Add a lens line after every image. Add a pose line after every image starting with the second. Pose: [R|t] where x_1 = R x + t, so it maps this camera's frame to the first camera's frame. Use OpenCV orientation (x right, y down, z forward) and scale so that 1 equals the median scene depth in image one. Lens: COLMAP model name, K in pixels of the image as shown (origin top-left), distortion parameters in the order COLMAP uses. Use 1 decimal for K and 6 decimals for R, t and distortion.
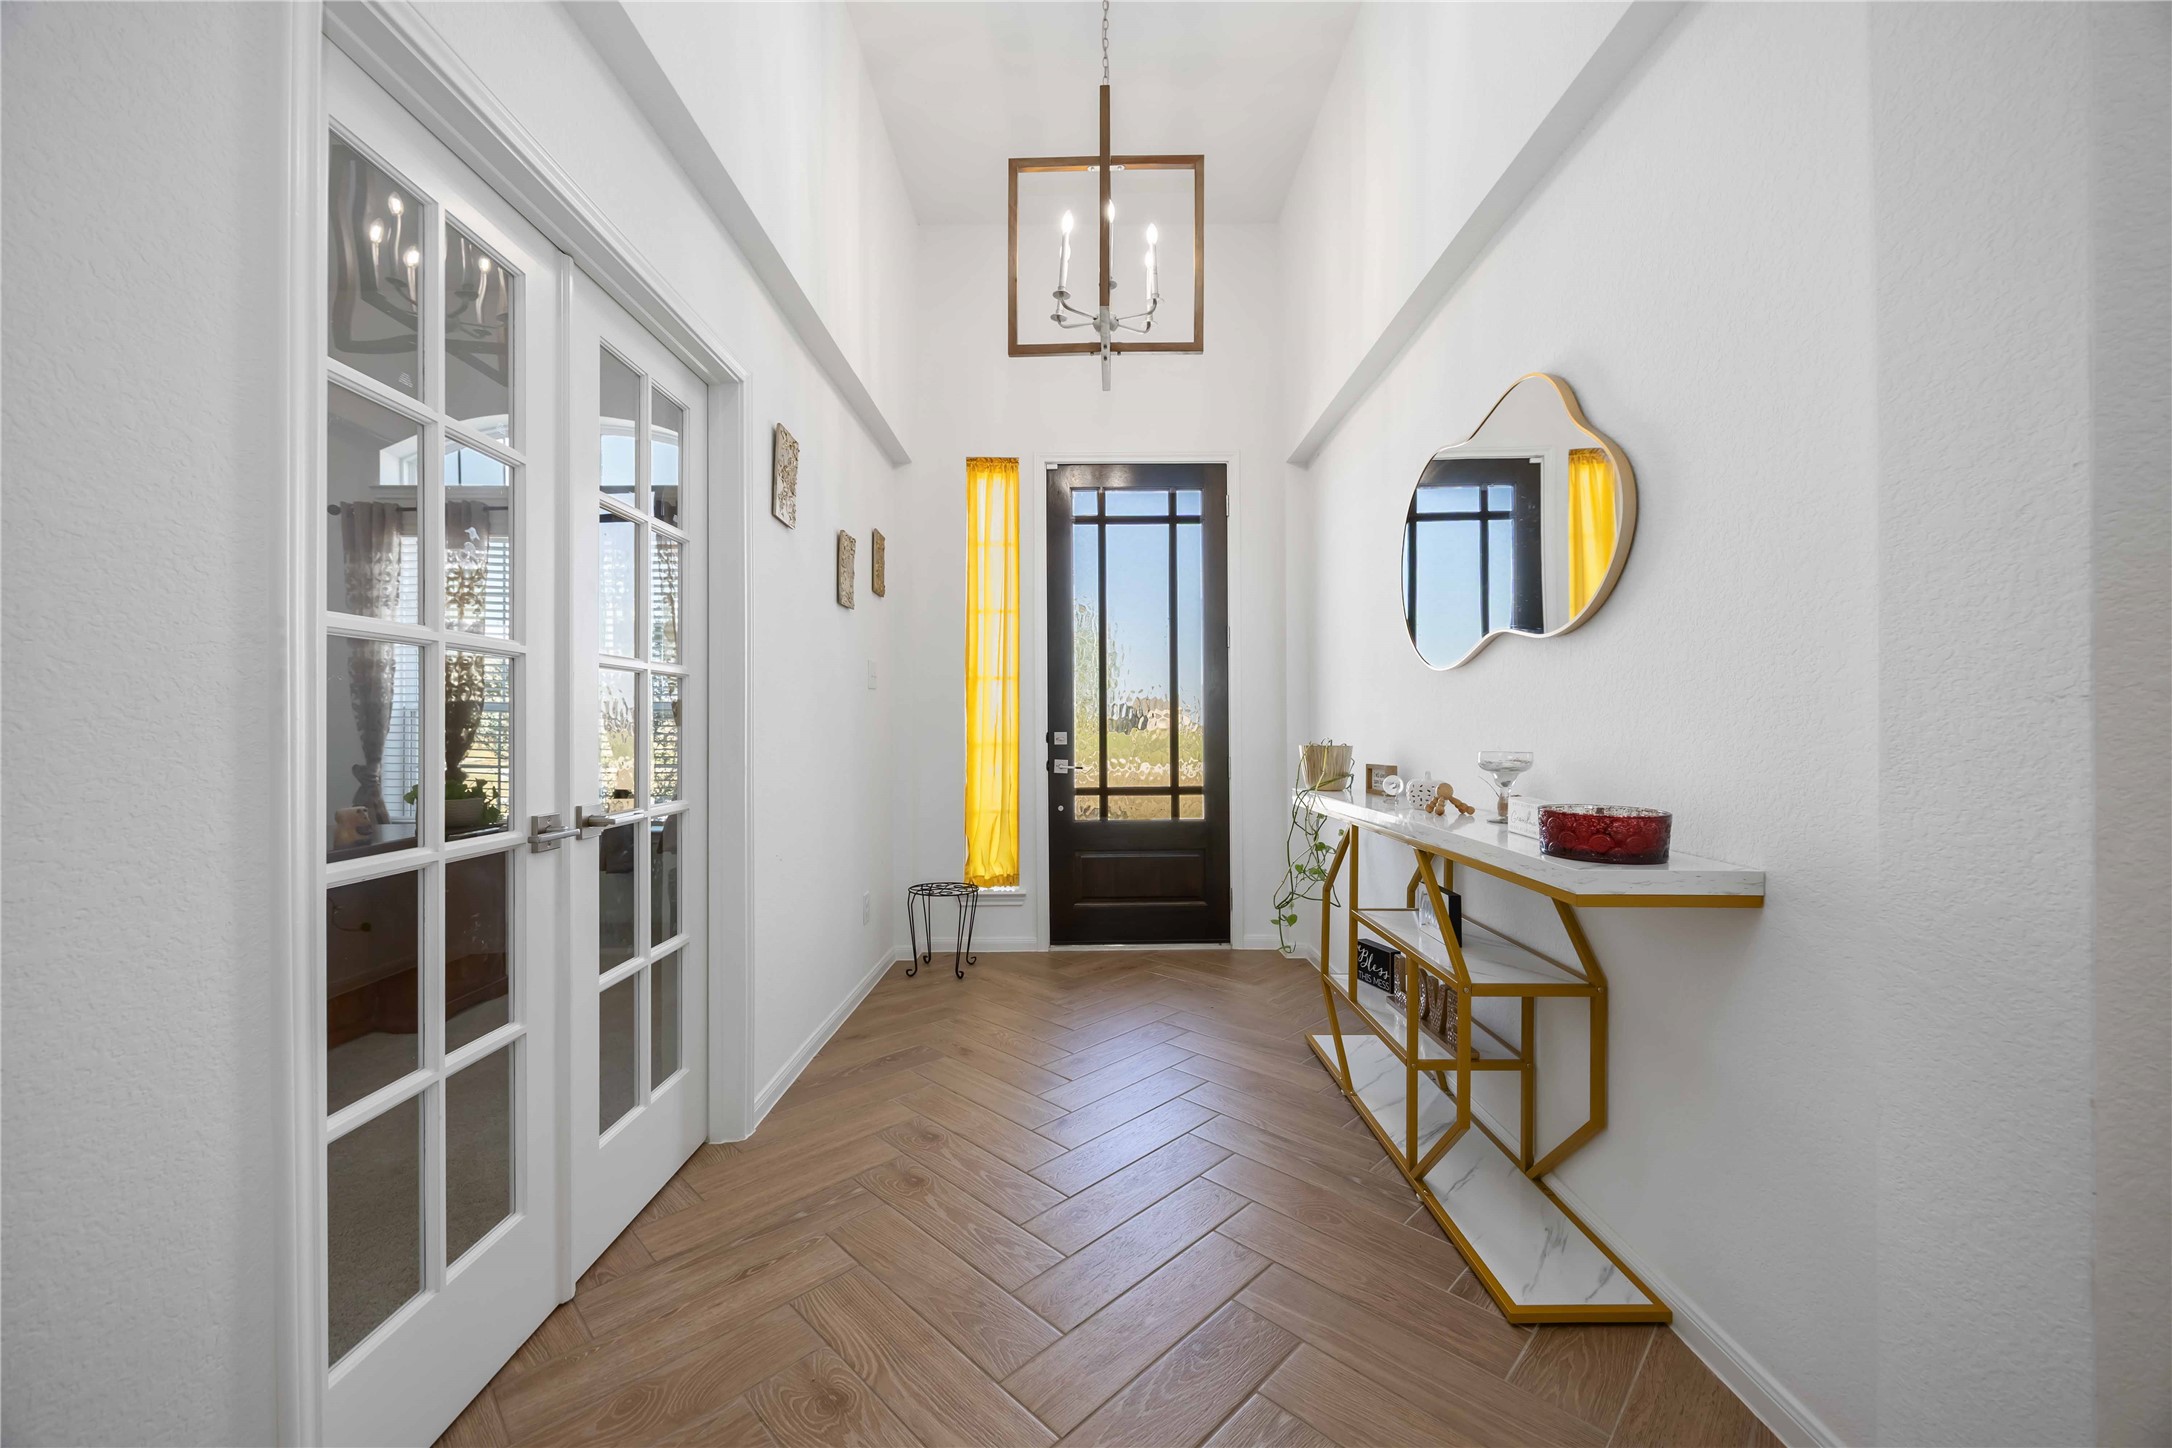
lens RADIAL K [[828.5, 0, 1088.4], [0, 828.5, 723.6], [0, 0, 1]] dist [-0.001883, -0.000410]
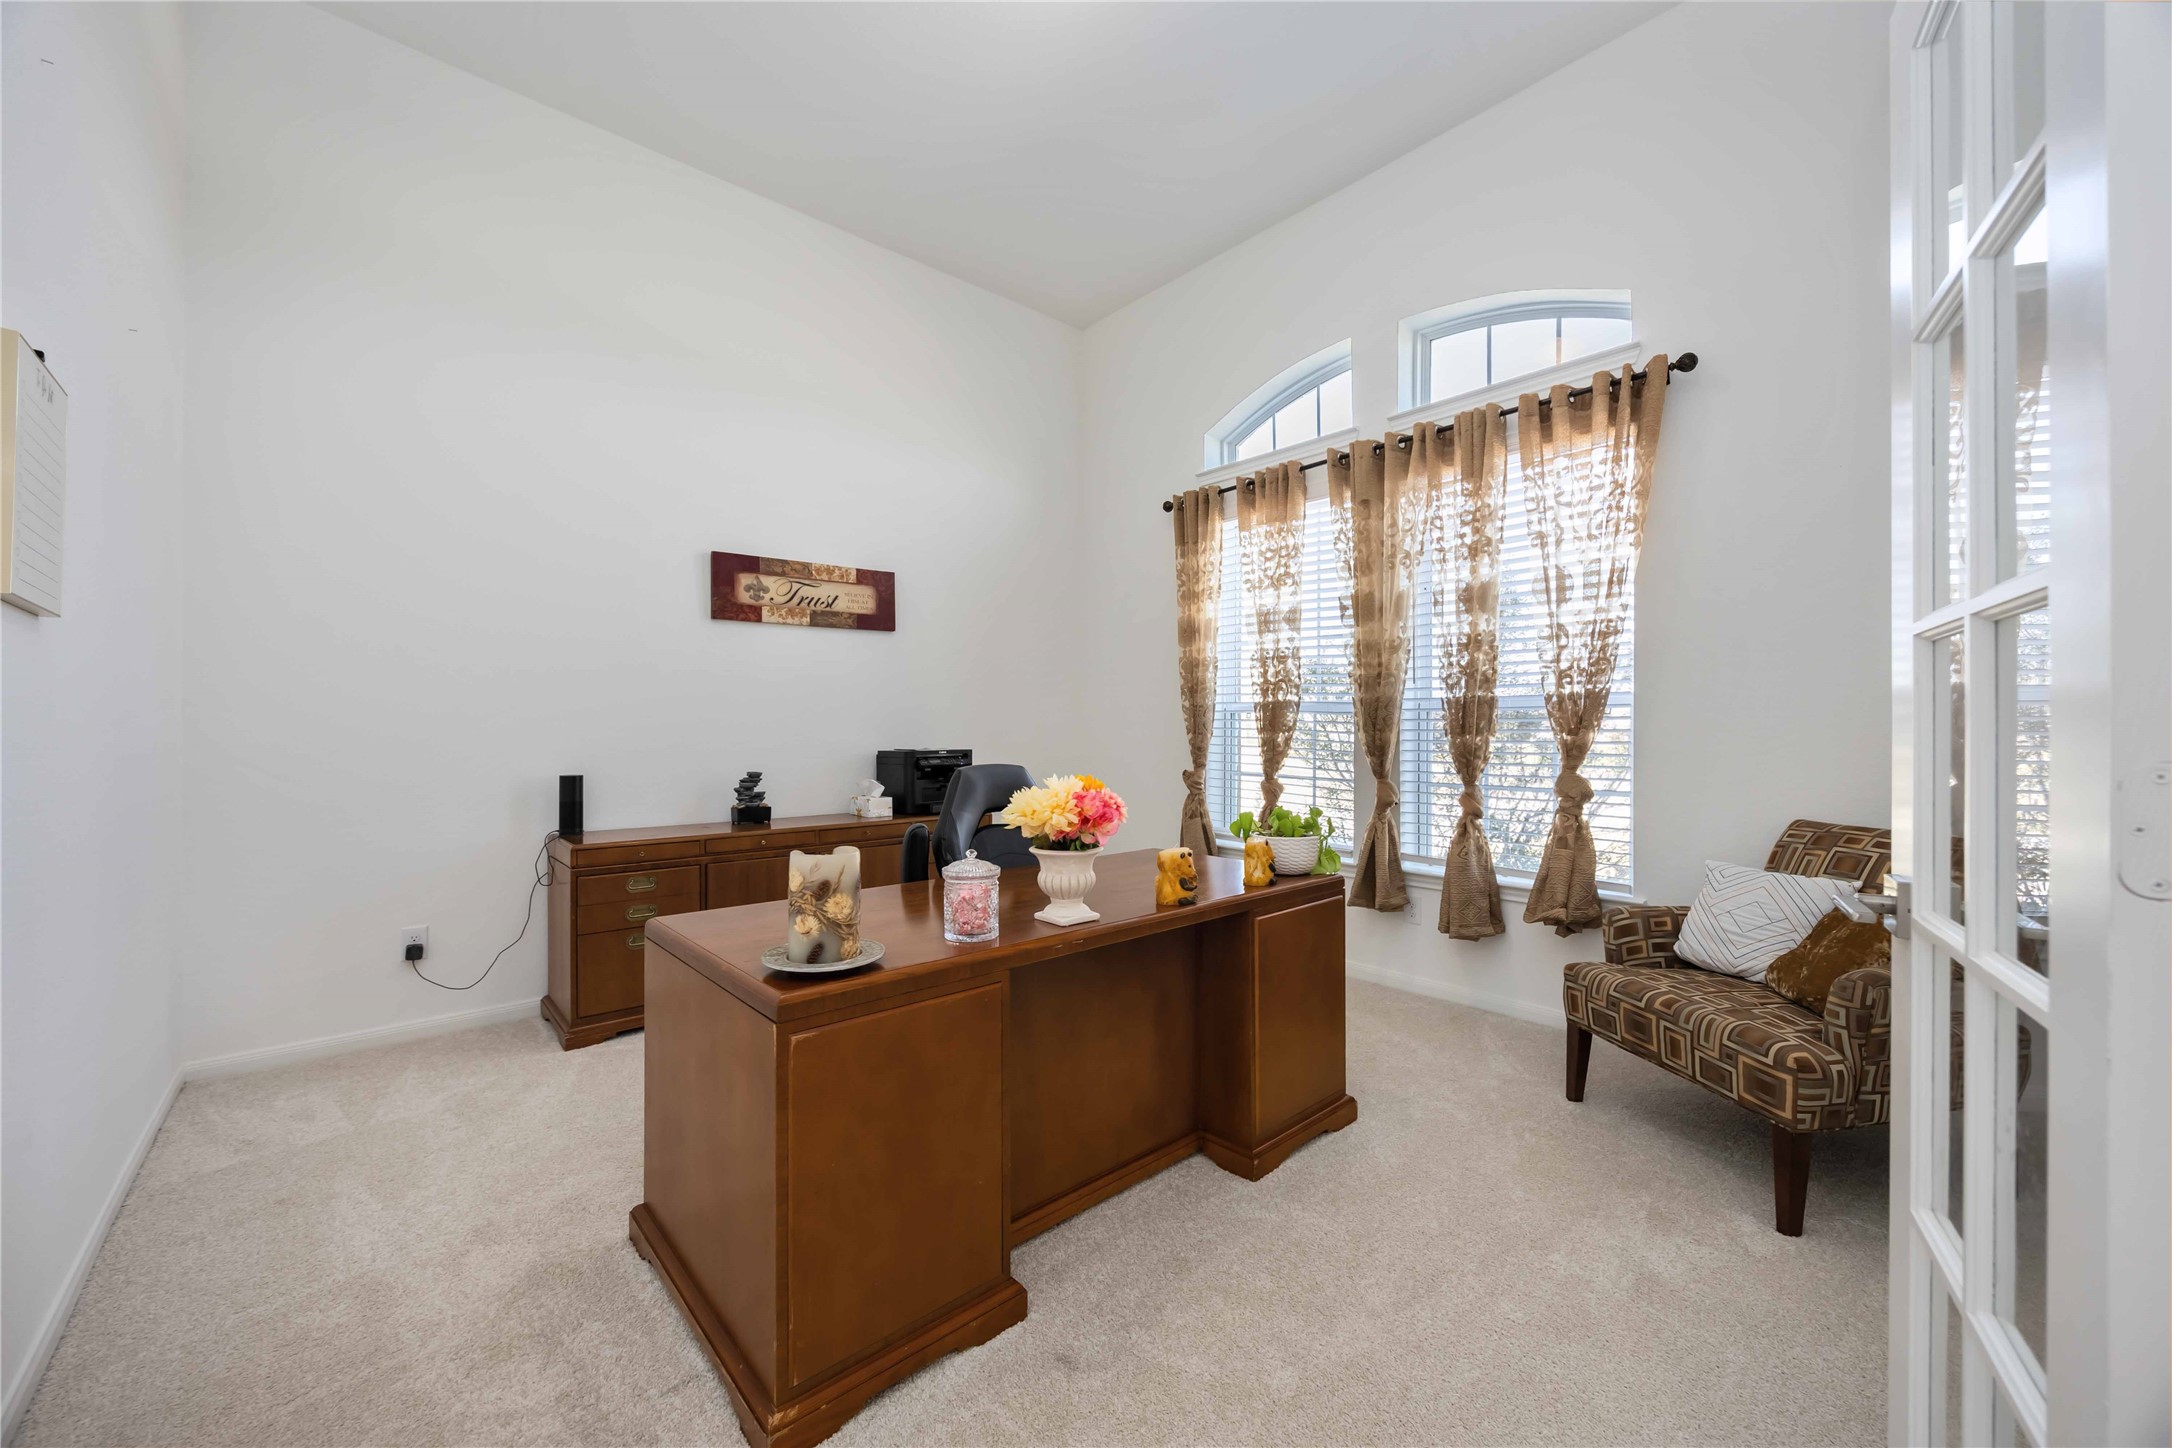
lens RADIAL K [[828.5, 0, 1088.4], [0, 828.5, 723.6], [0, 0, 1]] dist [-0.001883, -0.000410]
pose [[0.661818, 0.000966, -0.749664, -0.242149], [0.000383, 0.999999, 0.001626, -0.004930], [0.749665, -0.001364, 0.661817, 0.282274]]
